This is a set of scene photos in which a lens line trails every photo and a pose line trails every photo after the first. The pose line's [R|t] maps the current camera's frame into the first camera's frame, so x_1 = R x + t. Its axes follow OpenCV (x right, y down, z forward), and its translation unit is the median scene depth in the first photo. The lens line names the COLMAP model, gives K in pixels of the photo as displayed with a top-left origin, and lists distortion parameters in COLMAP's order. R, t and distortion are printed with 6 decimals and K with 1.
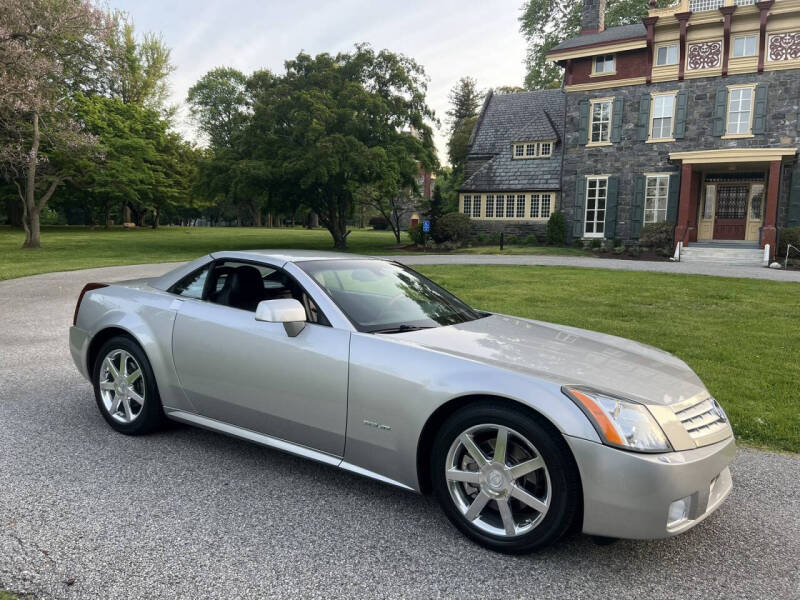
lens RADIAL K [[597.8, 0, 391.3], [0, 597.8, 303.7], [0, 0, 1]] dist [0.047783, -0.053766]
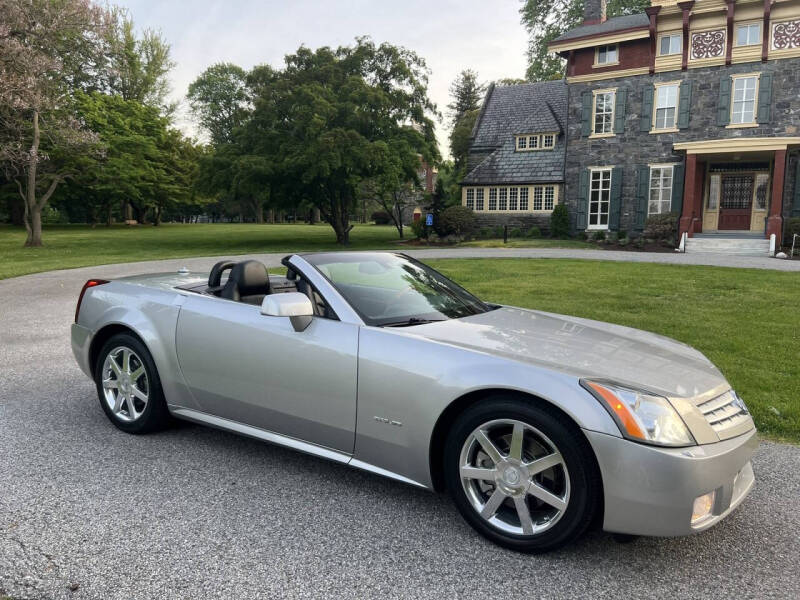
lens RADIAL K [[599.2, 0, 393.1], [0, 599.2, 301.9], [0, 0, 1]] dist [0.045150, -0.052167]
pose [[0.999934, -0.011228, -0.002306, -0.001143], [0.011240, 0.999922, 0.005363, 0.000396], [0.002246, -0.005389, 0.999983, 0.002910]]
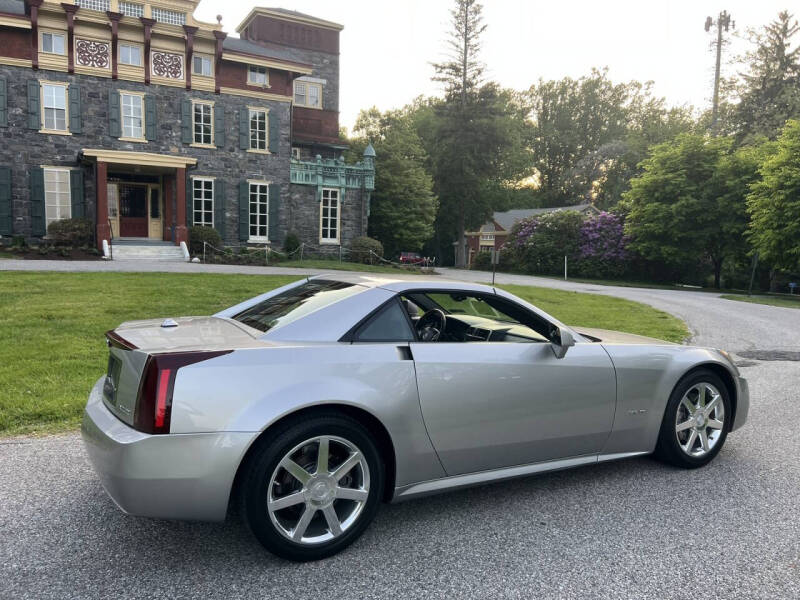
lens RADIAL K [[599.2, 0, 393.1], [0, 599.2, 301.9], [0, 0, 1]] dist [0.045150, -0.052167]
pose [[0.501908, -0.100266, 0.859090, -0.134860], [0.094387, 0.993675, 0.060829, -0.015128], [-0.859756, 0.050556, 0.508197, 0.079519]]
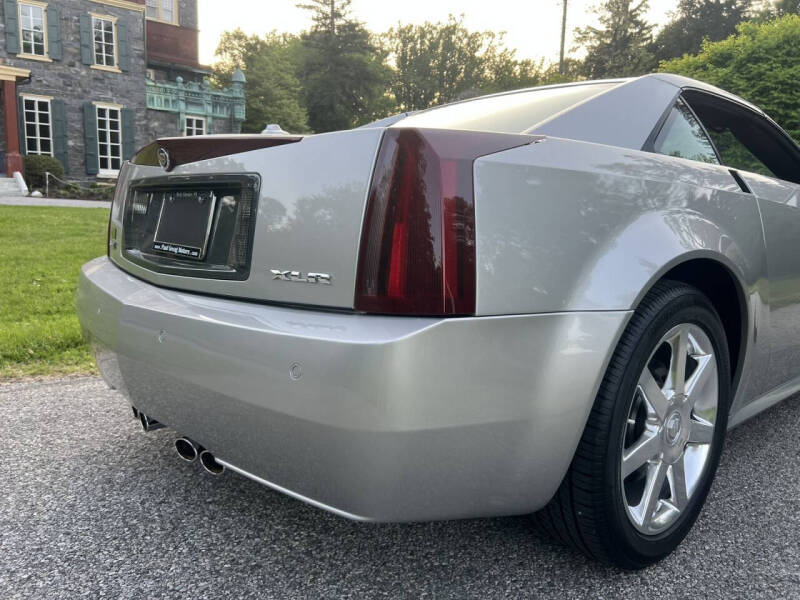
lens RADIAL K [[603.0, 0, 400.0], [0, 603.0, 300.0], [0, 0, 1]] dist [0.027111, -0.039922]
pose [[0.275856, -0.182565, 0.943702, -0.112262], [0.093772, 0.982225, 0.162607, -0.000996], [-0.956614, 0.043637, 0.288072, 0.145963]]
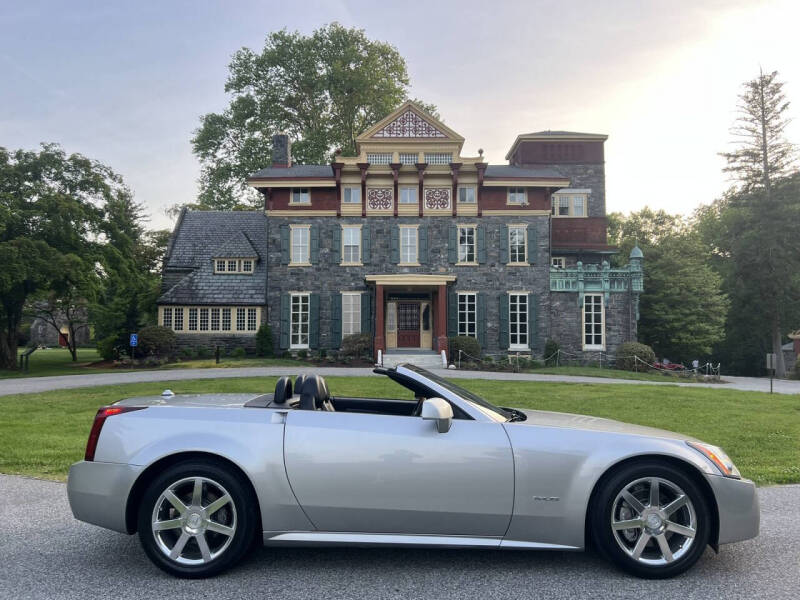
lens RADIAL K [[595.0, 0, 394.3], [0, 595.0, 316.9], [0, 0, 1]] dist [0.068337, -0.089178]
pose [[0.850296, 0.003404, 0.526294, -0.091745], [0.083684, 0.986383, -0.141582, -0.000944], [-0.519610, 0.164429, 0.838432, 0.010013]]
